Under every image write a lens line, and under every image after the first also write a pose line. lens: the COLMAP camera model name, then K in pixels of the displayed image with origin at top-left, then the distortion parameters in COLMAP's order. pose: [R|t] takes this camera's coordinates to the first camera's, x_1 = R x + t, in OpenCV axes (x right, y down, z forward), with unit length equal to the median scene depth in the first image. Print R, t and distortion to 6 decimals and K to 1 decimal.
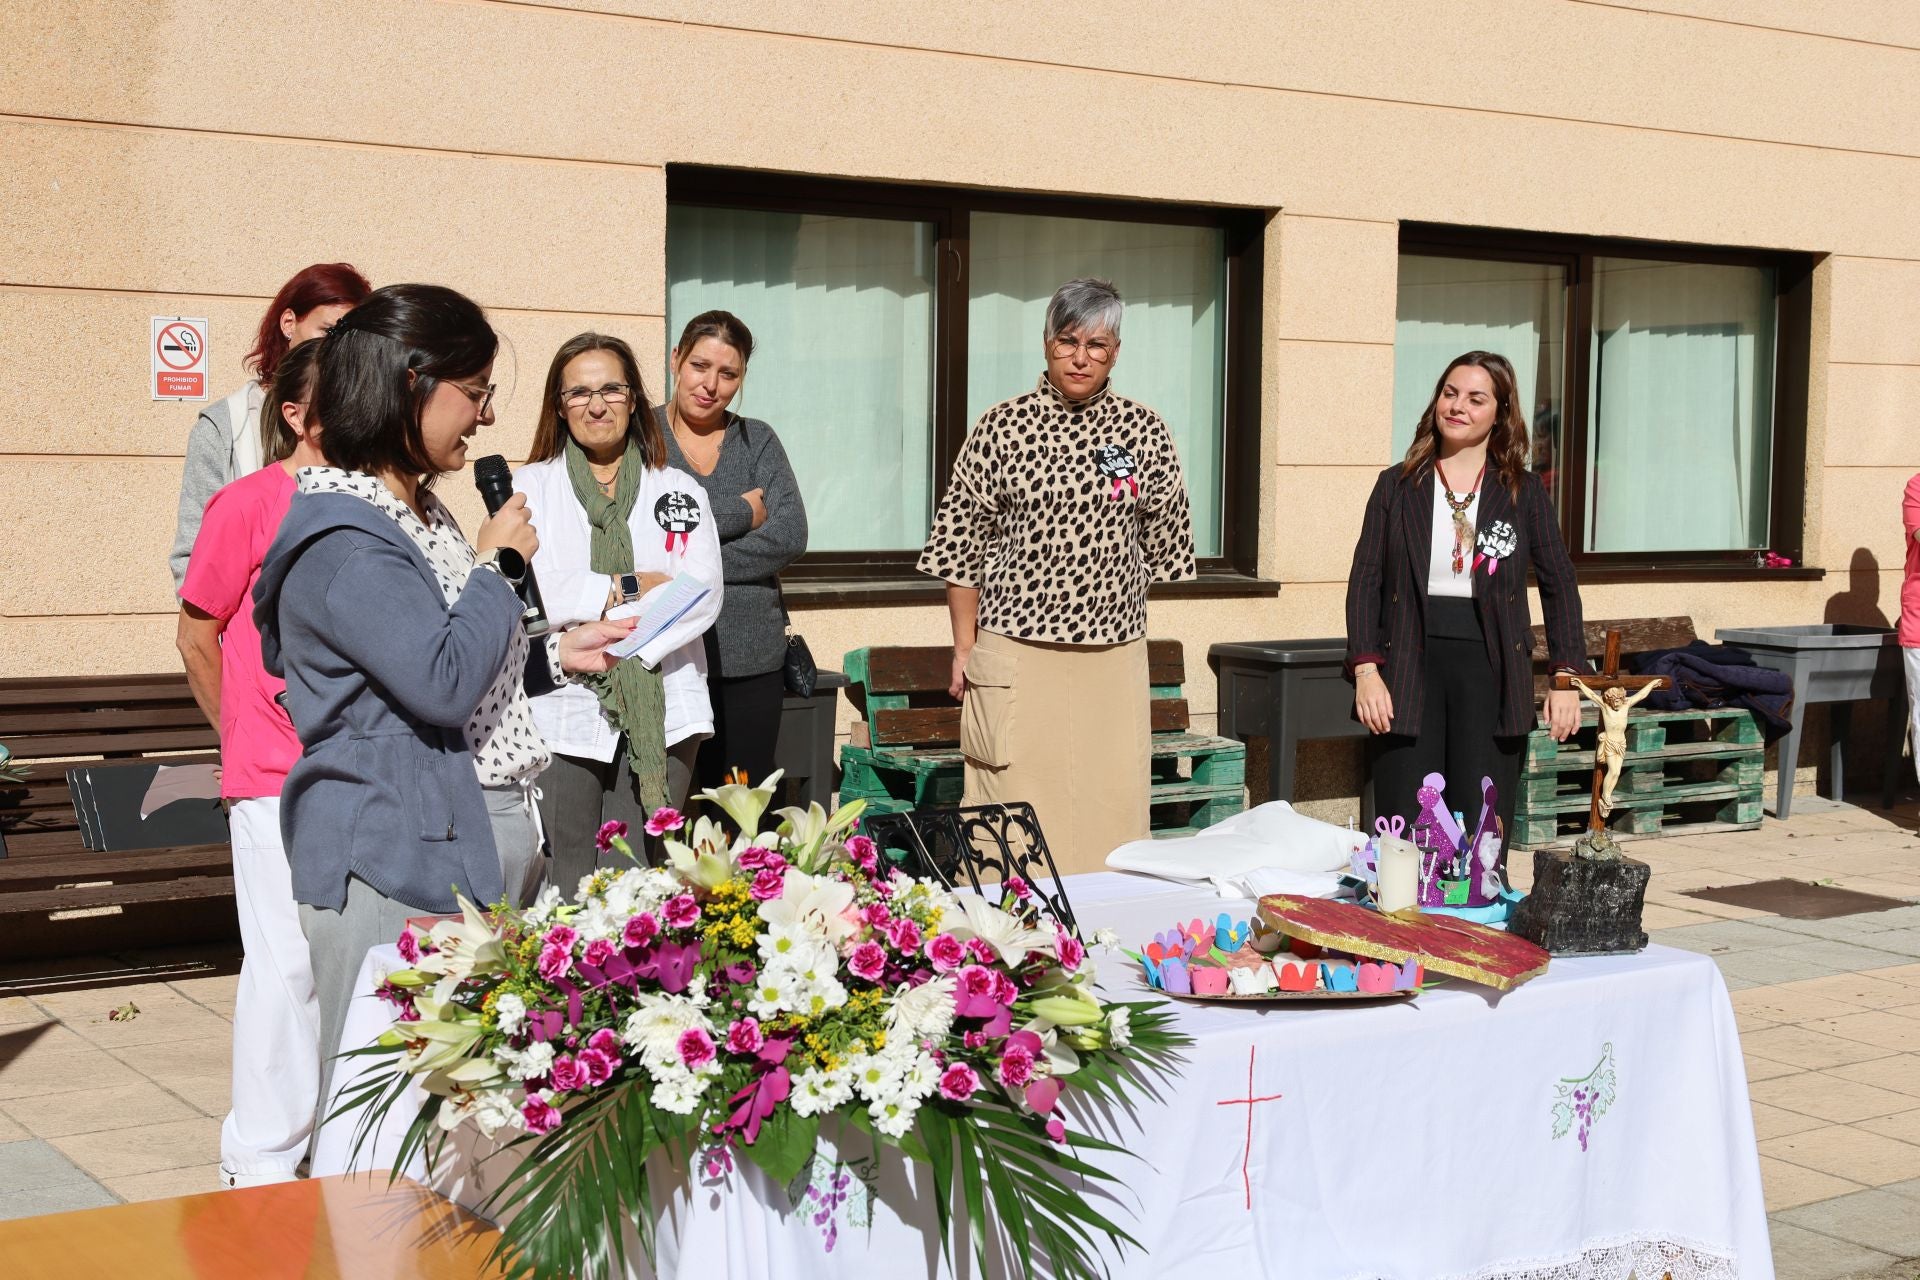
lens RADIAL K [[2815.9, 0, 962.2], [0, 2815.9, 641.8], [0, 0, 1]] dist [0.012853, 0.081315]
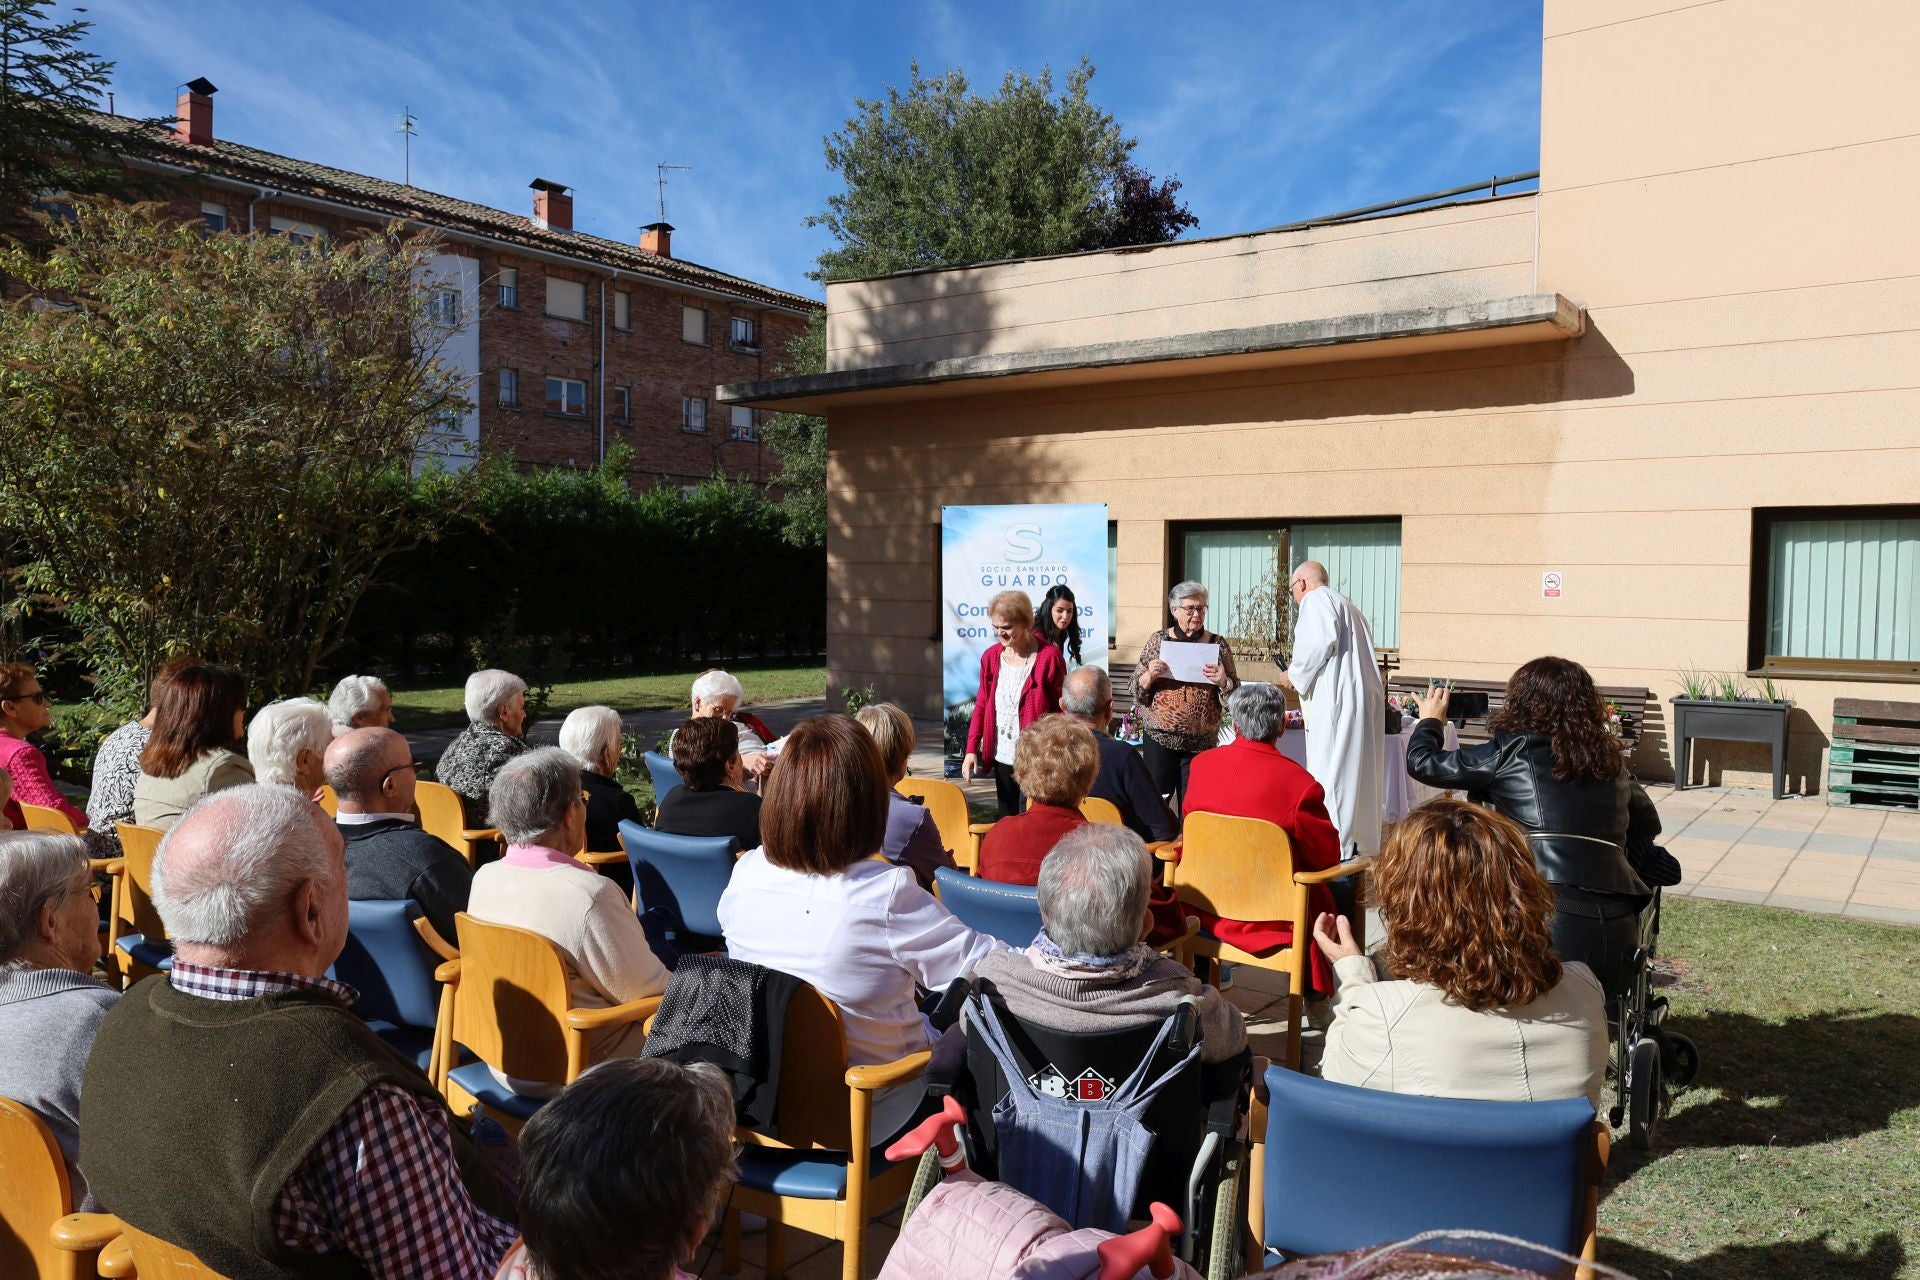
lens RADIAL K [[1381.9, 0, 964.1], [0, 1381.9, 647.5], [0, 0, 1]] dist [-0.004467, -0.003839]
pose [[0.300459, 0.034133, -0.953184, 1.885245], [-0.075374, 0.997084, 0.011946, 0.002095], [0.950812, 0.068255, 0.302156, -0.176396]]
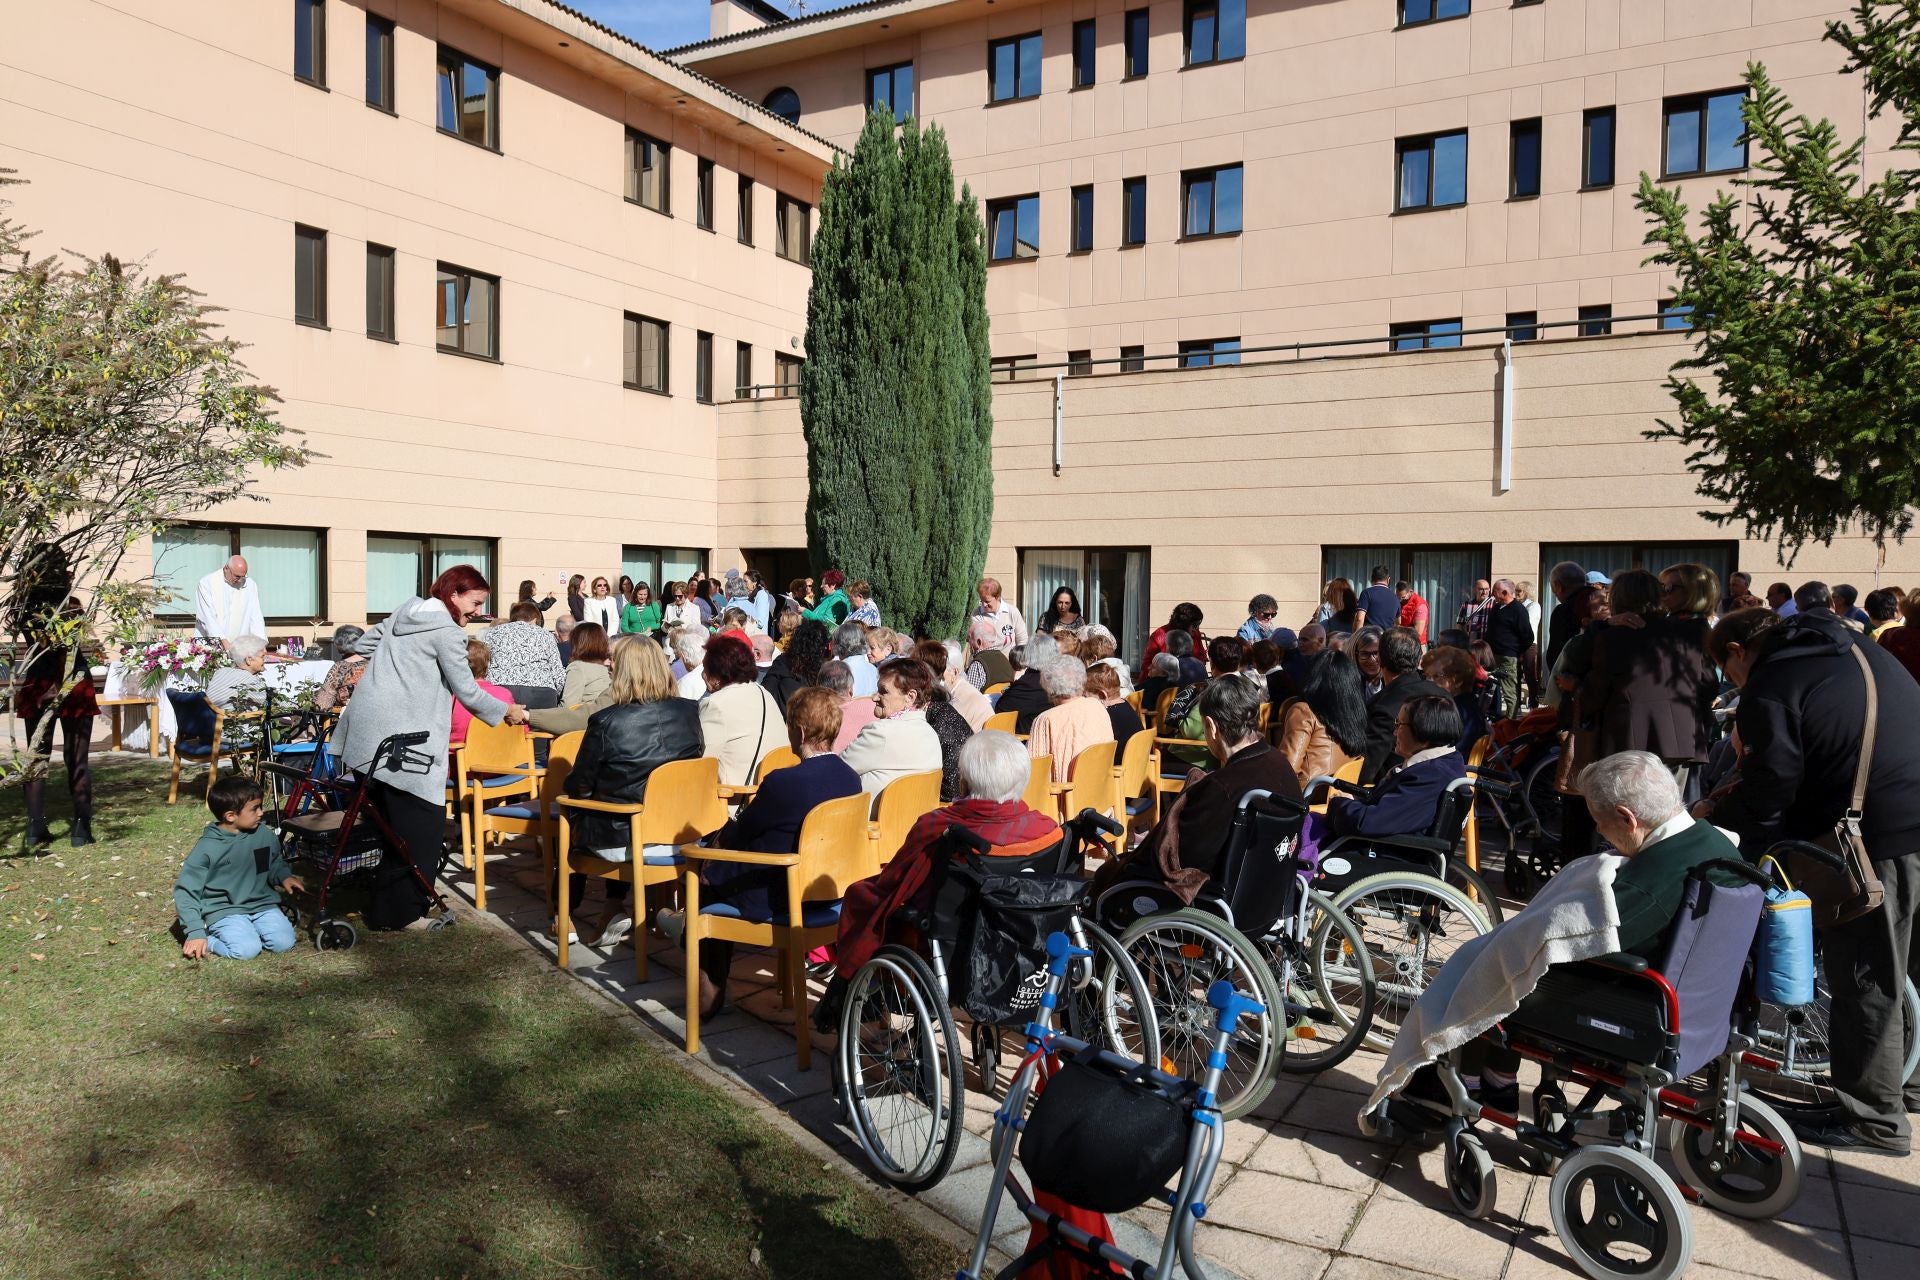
lens RADIAL K [[1366.1, 0, 962.9], [0, 1366.1, 623.5], [0, 0, 1]] dist [0.004245, -0.061711]
pose [[0.902733, -0.012654, 0.430016, 0.218685], [0.031041, 0.998878, -0.035770, 0.181941], [-0.429080, 0.045639, 0.902113, -2.635534]]
